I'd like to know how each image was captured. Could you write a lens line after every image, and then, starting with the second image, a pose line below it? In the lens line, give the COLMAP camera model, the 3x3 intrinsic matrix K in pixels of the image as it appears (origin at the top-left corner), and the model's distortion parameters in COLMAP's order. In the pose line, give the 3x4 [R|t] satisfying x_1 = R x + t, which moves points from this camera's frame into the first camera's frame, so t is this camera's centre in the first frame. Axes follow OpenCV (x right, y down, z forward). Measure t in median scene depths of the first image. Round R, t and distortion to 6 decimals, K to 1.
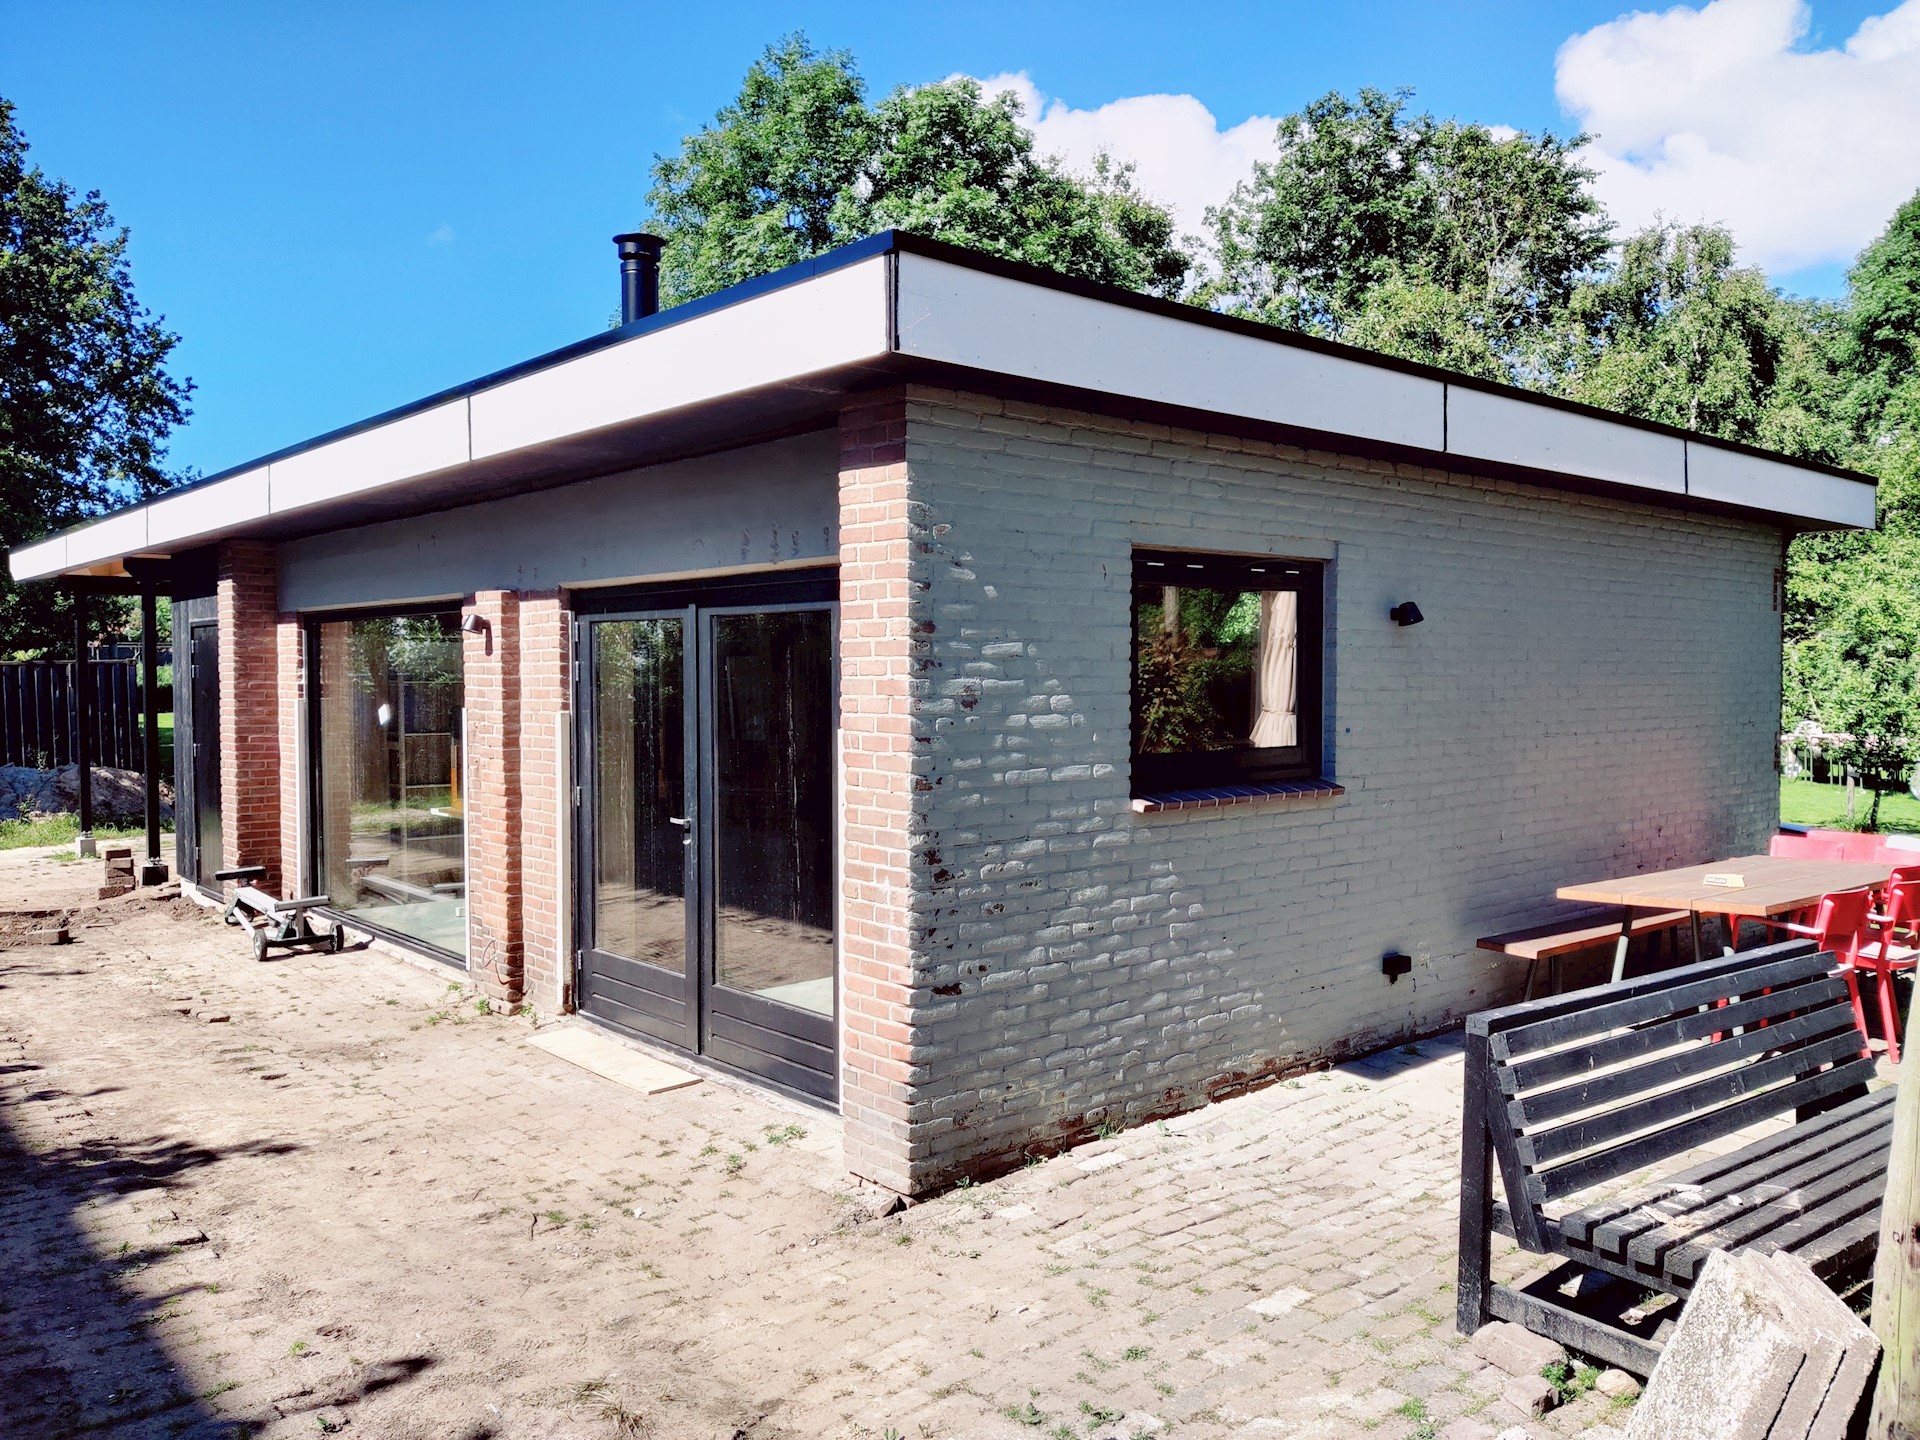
lens RADIAL K [[1418.1, 0, 961.2], [0, 1418.1, 782.8], [0, 0, 1]] dist [-0.006058, -0.000413]
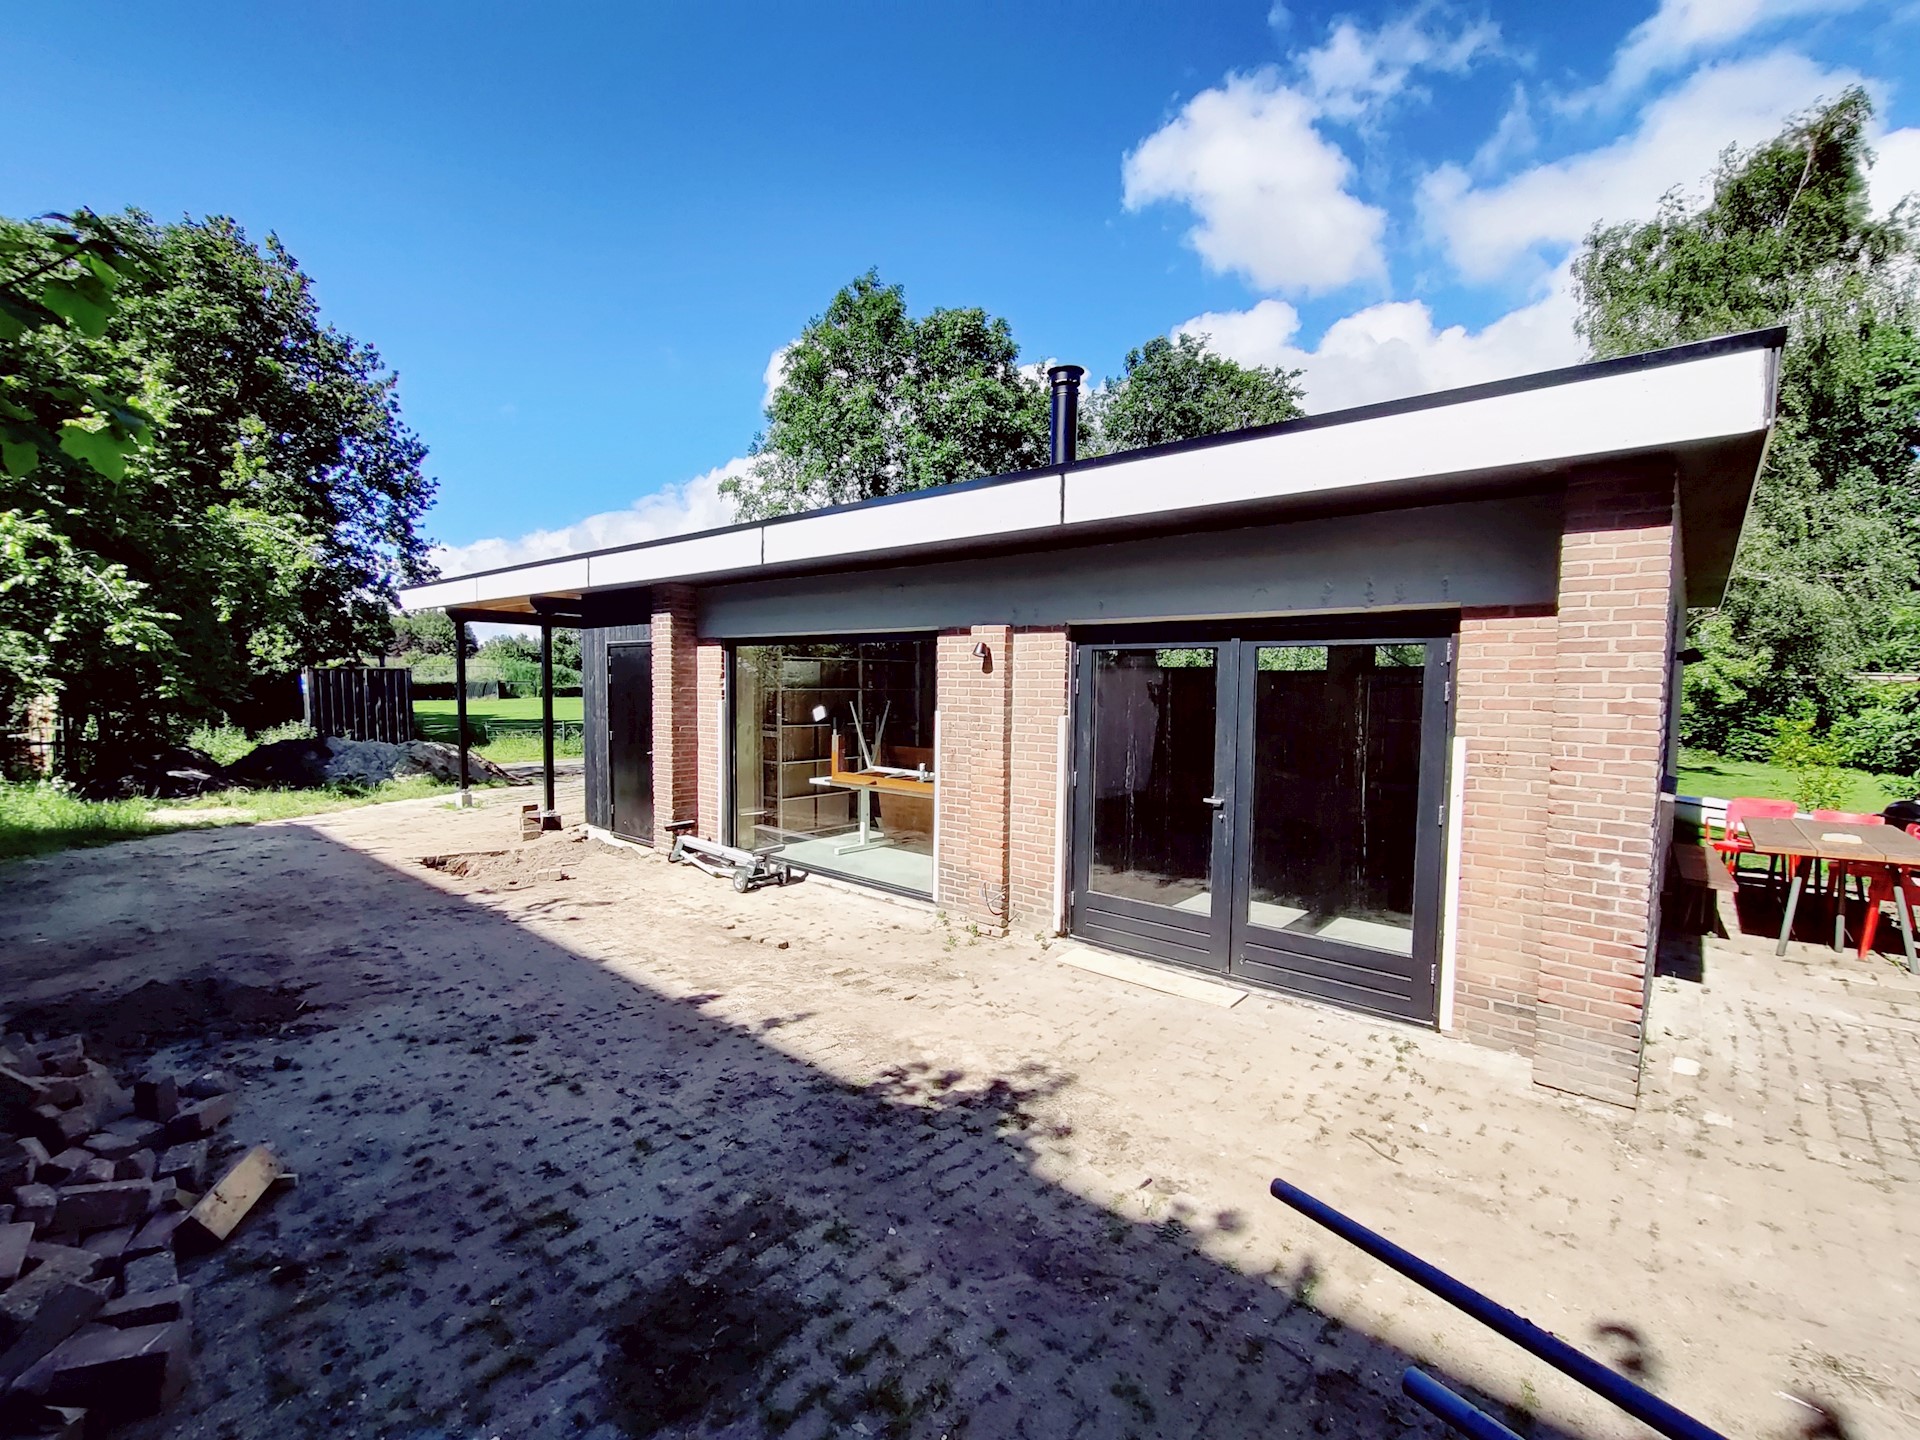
lens RADIAL K [[848.9, 0, 963.5], [0, 848.9, 771.0], [0, 0, 1]] dist [0.010446, -0.000576]
pose [[0.993530, 0.004540, 0.113477, -0.323711], [-0.007204, 0.999708, 0.023079, -0.010839], [-0.113339, -0.023747, 0.993273, 0.140643]]
